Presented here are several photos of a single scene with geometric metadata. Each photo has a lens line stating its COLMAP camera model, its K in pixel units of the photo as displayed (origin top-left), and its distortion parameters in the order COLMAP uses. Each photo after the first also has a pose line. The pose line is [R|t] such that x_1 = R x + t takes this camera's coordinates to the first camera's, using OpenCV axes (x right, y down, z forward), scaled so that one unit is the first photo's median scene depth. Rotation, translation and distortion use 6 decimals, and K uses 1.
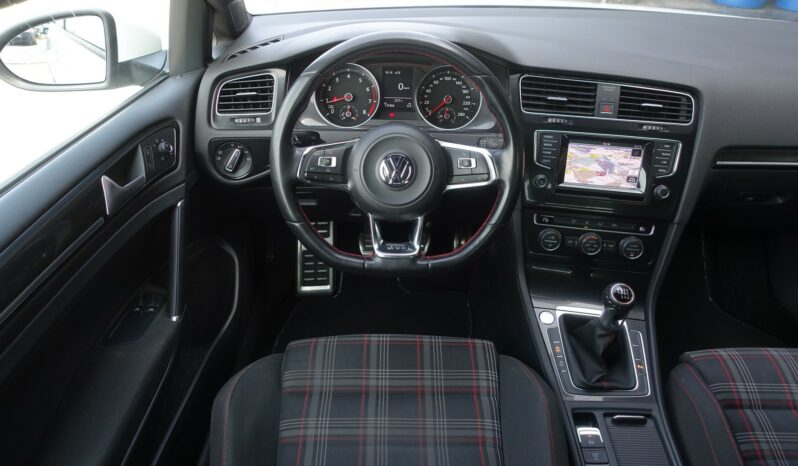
lens RADIAL K [[543.4, 0, 401.7], [0, 543.4, 232.2], [0, 0, 1]] dist [-0.003112, -0.000525]
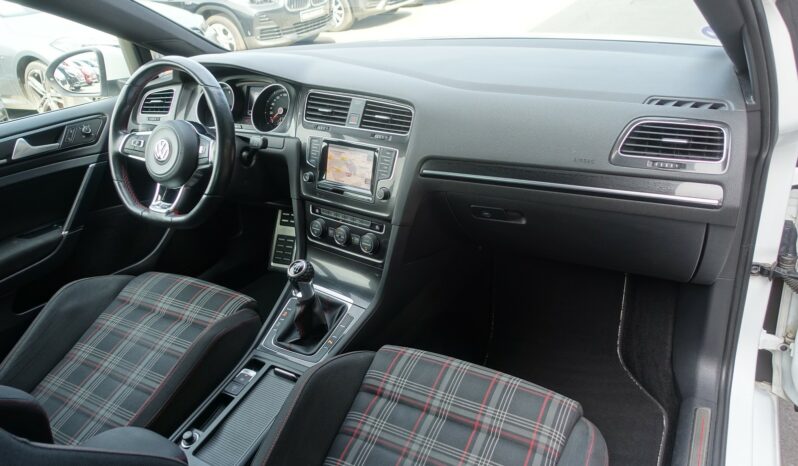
lens RADIAL K [[556.9, 0, 395.4], [0, 556.9, 231.1], [0, 0, 1]] dist [-0.000307, -0.000549]
pose [[0.862064, 0.131622, -0.489408, 1.121795], [-0.172602, 0.984206, -0.039334, 0.043312], [0.476501, 0.118382, 0.871167, 0.026984]]
